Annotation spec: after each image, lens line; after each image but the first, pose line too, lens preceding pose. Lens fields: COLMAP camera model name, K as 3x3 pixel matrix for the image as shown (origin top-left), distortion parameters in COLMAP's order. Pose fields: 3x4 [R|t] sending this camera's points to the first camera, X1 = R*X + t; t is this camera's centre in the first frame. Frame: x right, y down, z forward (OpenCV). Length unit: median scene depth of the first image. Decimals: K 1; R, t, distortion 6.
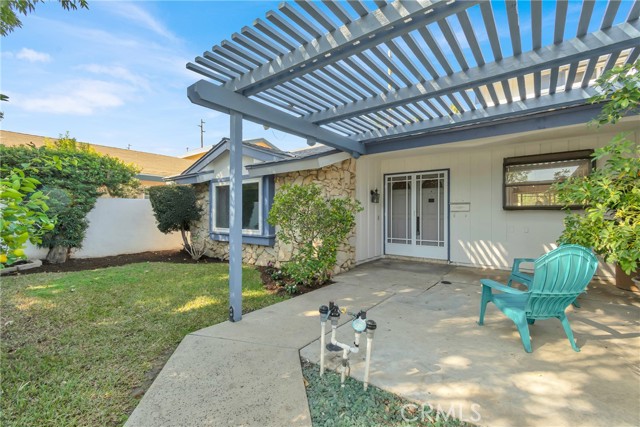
lens RADIAL K [[286.6, 0, 318.0], [0, 286.6, 213.6], [0, 0, 1]] dist [0.005954, -0.002116]
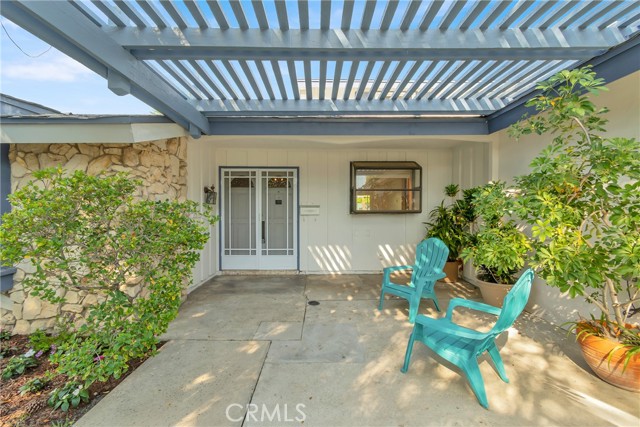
lens RADIAL K [[286.6, 0, 324.0], [0, 286.6, 213.3], [0, 0, 1]] dist [0.005954, -0.002116]
pose [[0.777298, -0.009700, 0.629058, -0.043752], [0.001949, 0.999913, 0.013009, -0.026166], [-0.629130, -0.008886, 0.777250, 0.272910]]
